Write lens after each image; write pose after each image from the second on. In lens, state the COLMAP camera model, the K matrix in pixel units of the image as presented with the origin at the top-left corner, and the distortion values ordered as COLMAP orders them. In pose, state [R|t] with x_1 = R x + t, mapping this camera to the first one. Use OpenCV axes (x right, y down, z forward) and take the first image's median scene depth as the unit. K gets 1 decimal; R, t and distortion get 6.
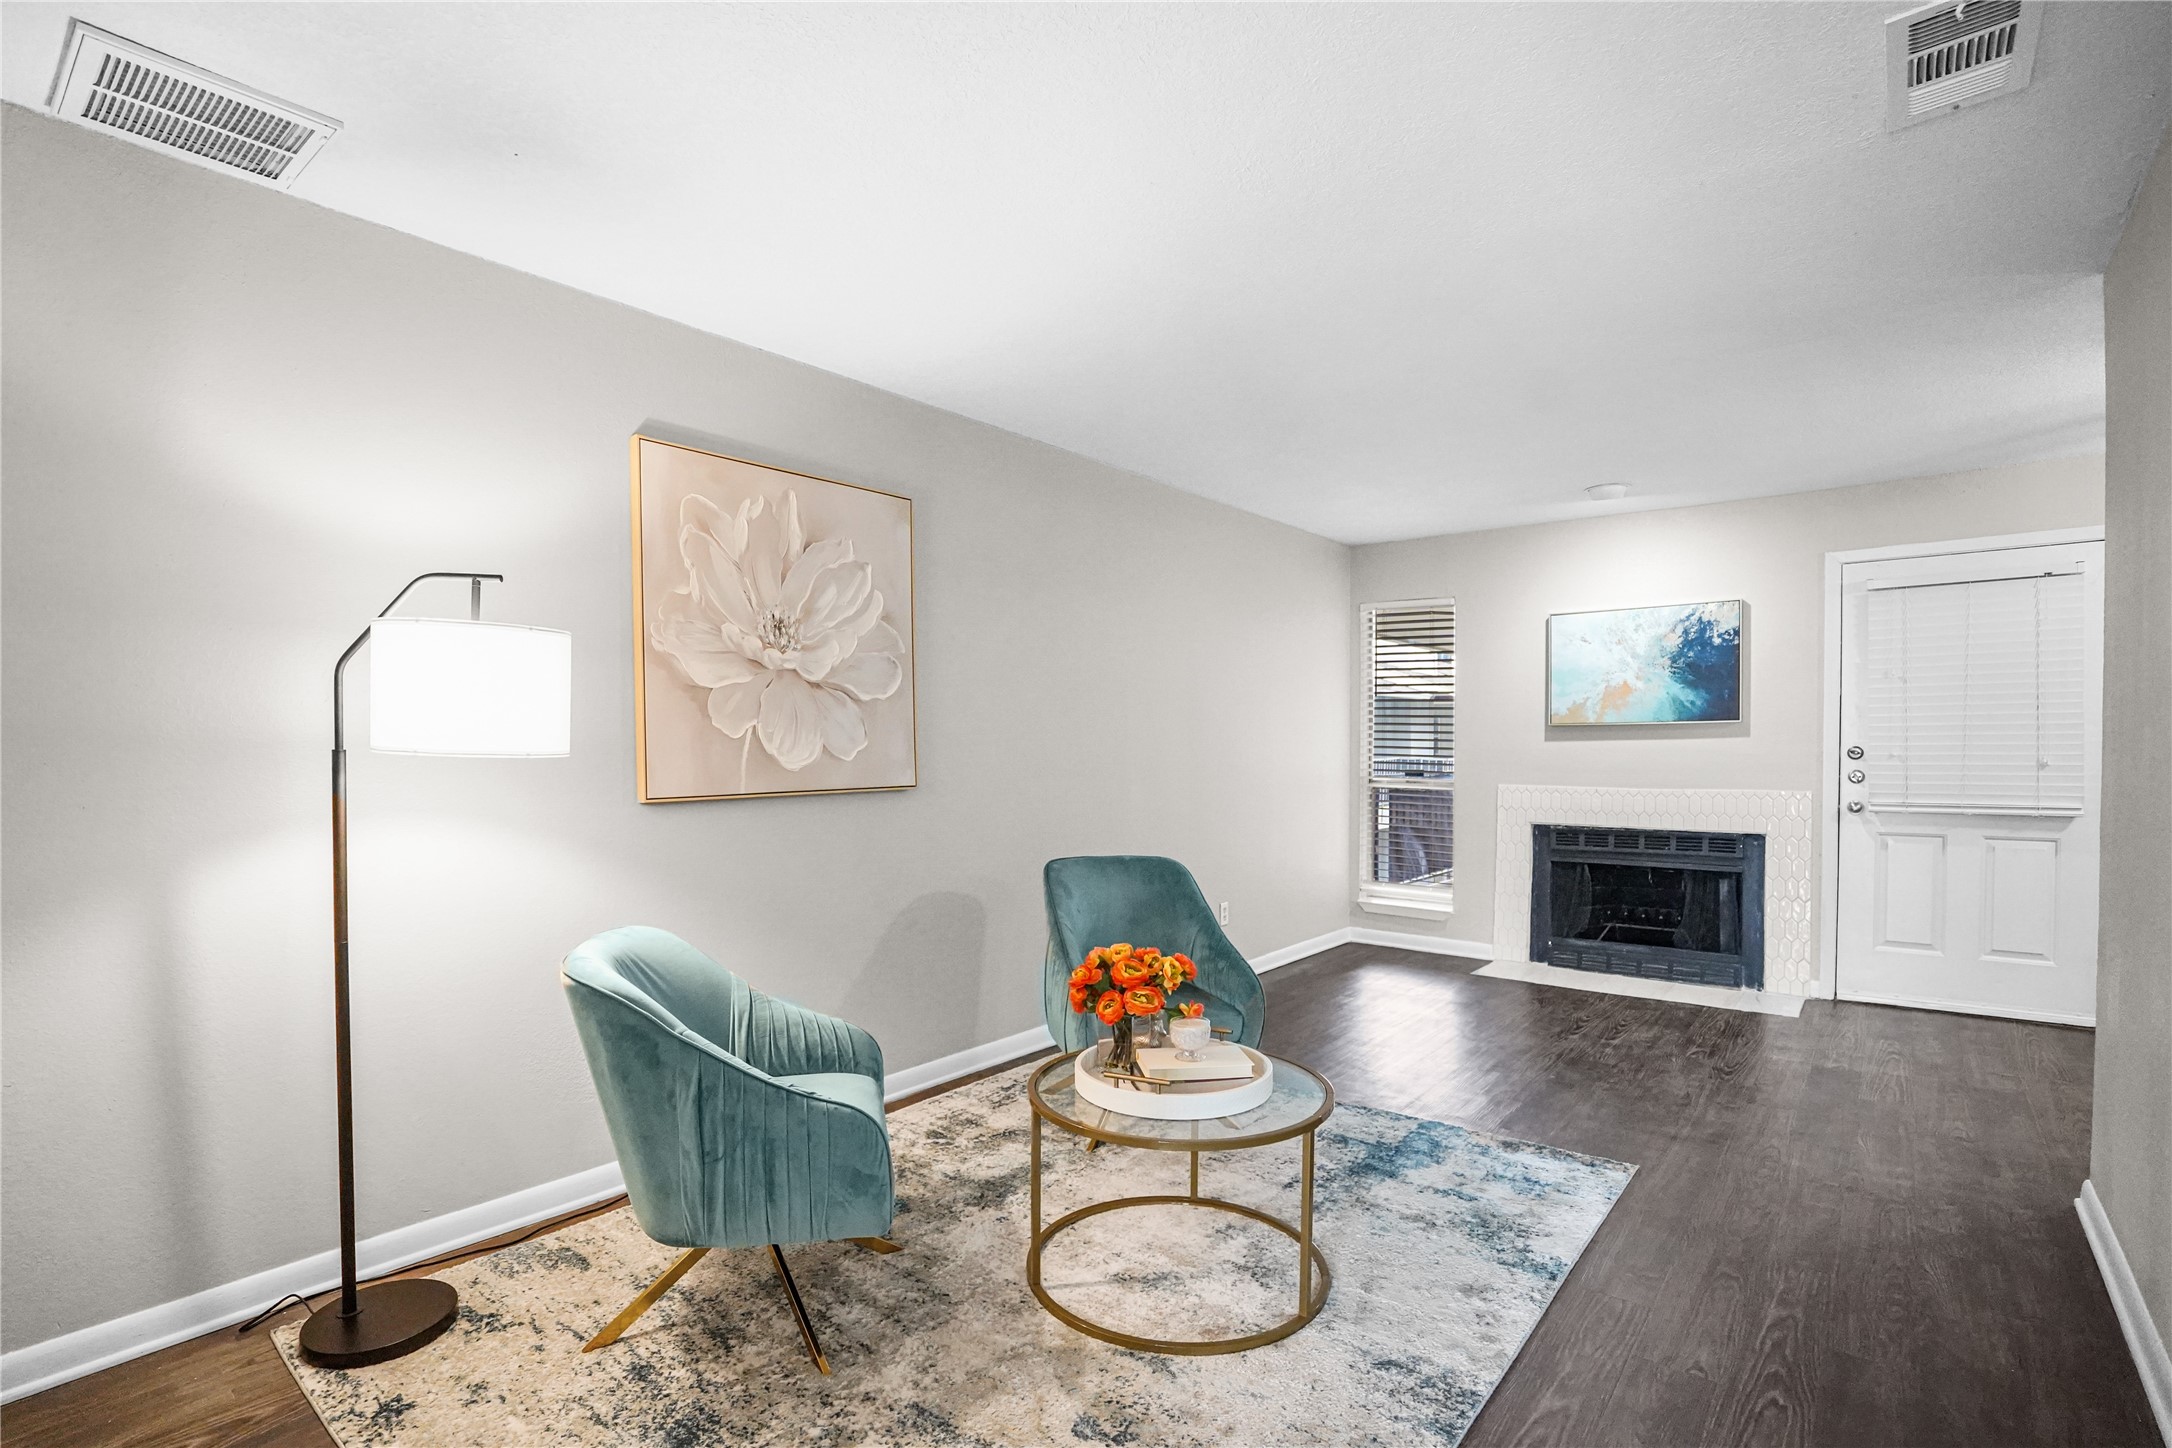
lens RADIAL K [[1013.5, 0, 1095.1], [0, 1013.5, 747.4], [0, 0, 1]] dist [-0.042633, 0.003981]
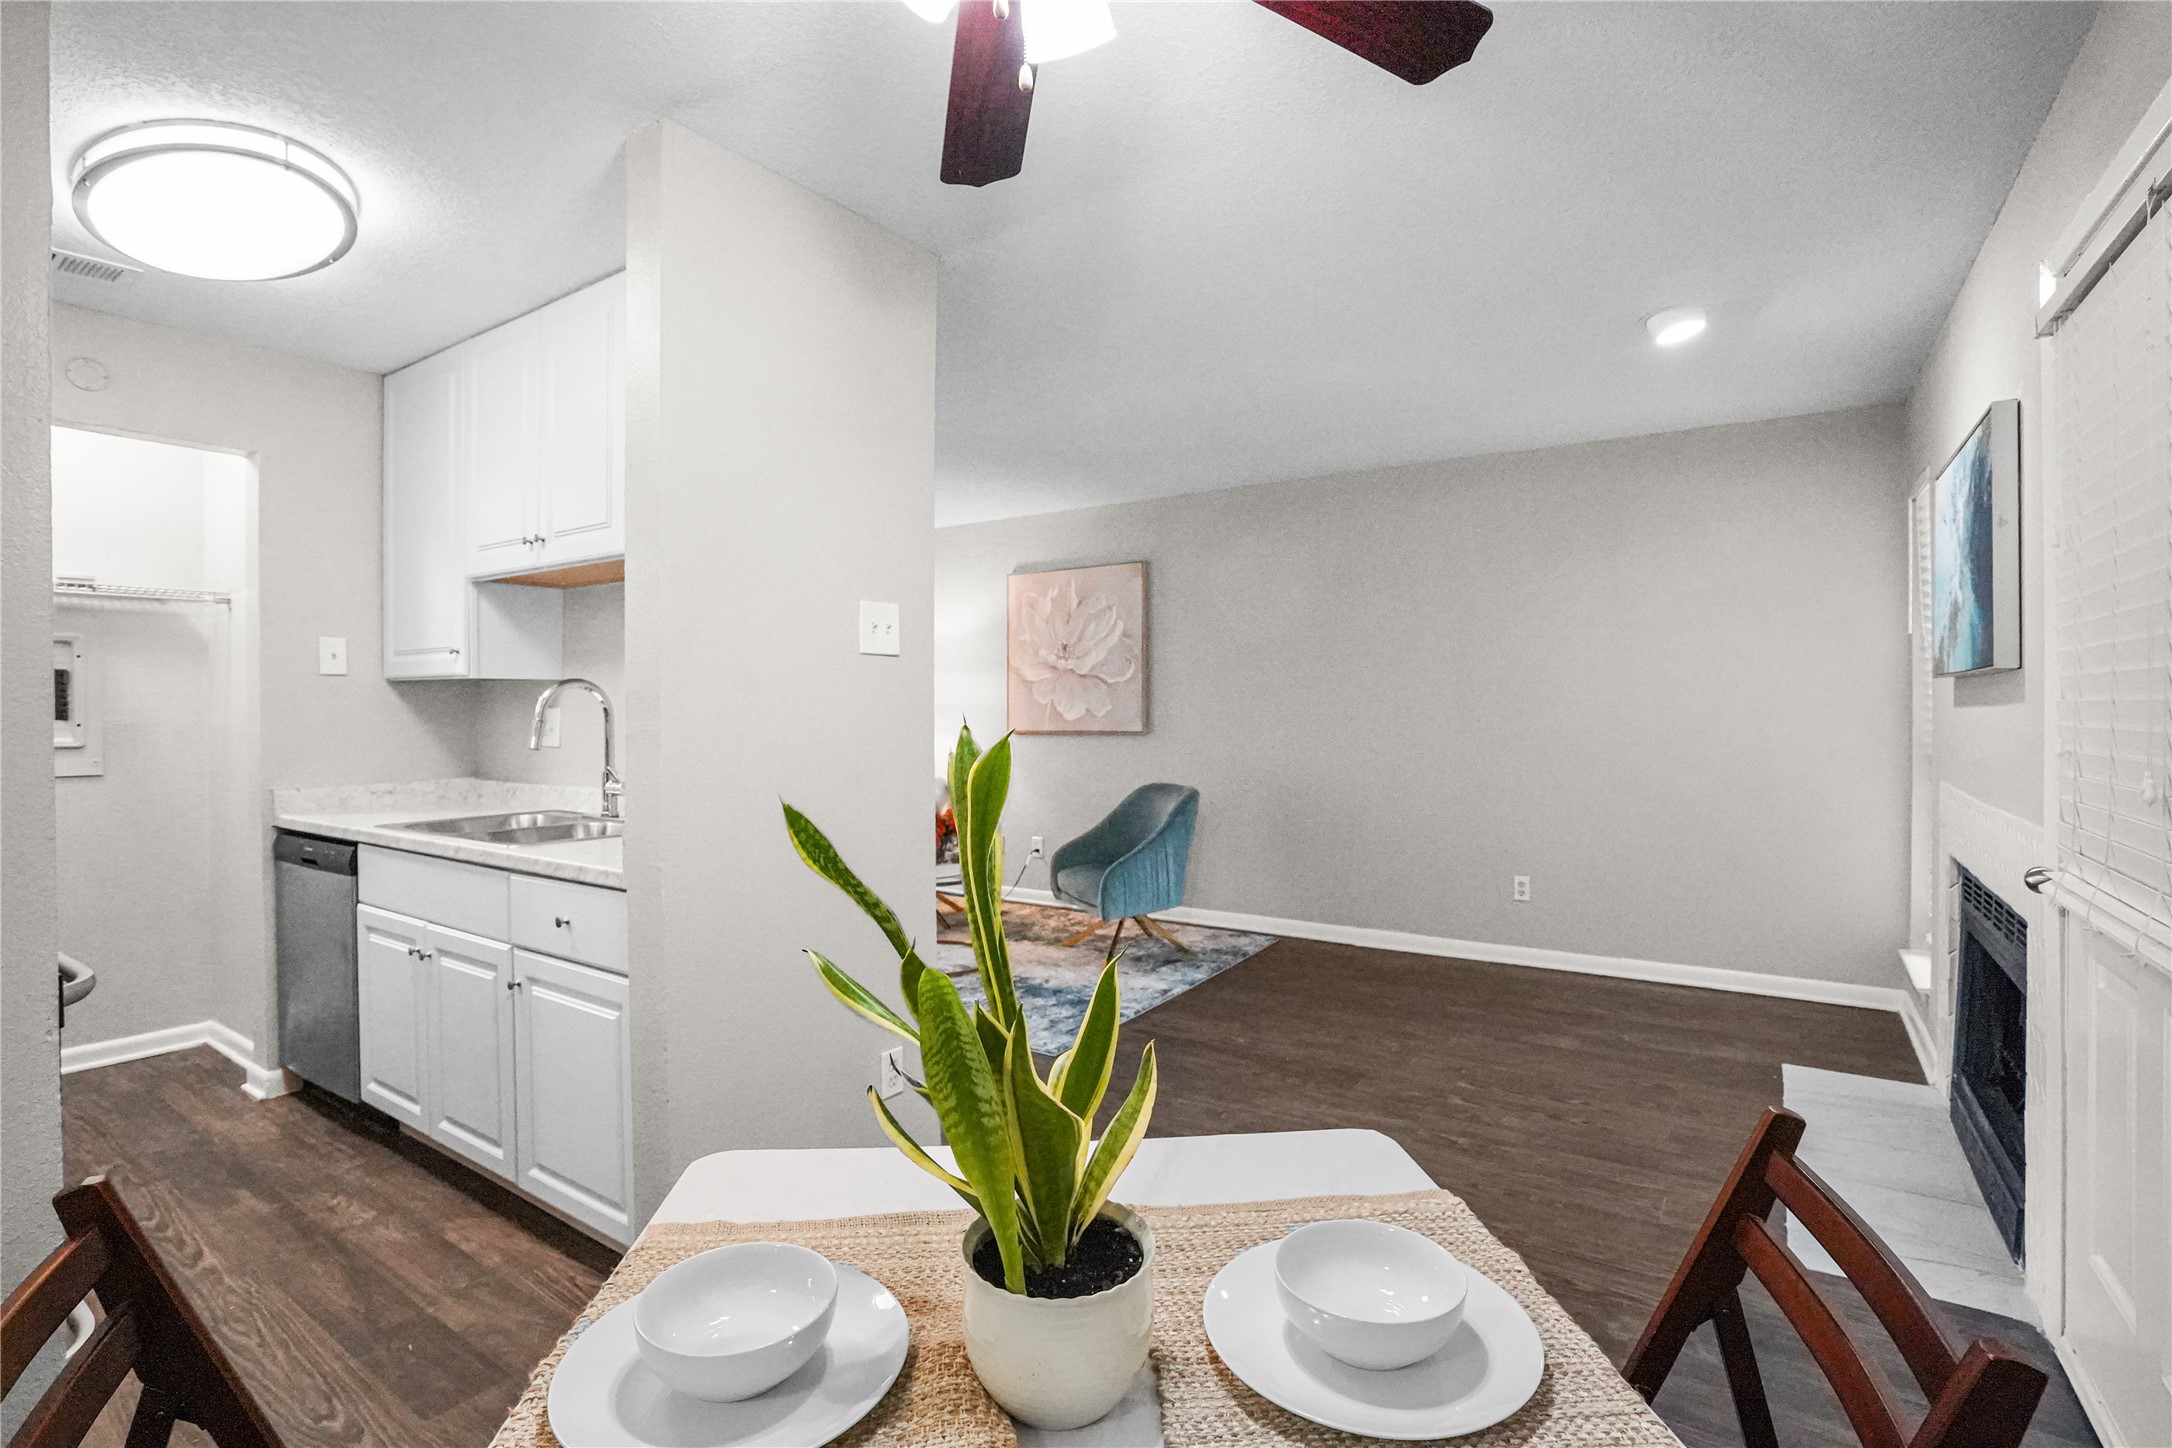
lens RADIAL K [[1013.5, 0, 1092.8], [0, 1013.5, 706.0], [0, 0, 1]] dist [-0.042633, 0.003981]
pose [[0.091969, 0.010586, -0.995706, 1.659676], [0.004120, 0.999931, 0.011011, -0.026790], [0.995753, -0.005115, 0.091919, 0.854207]]
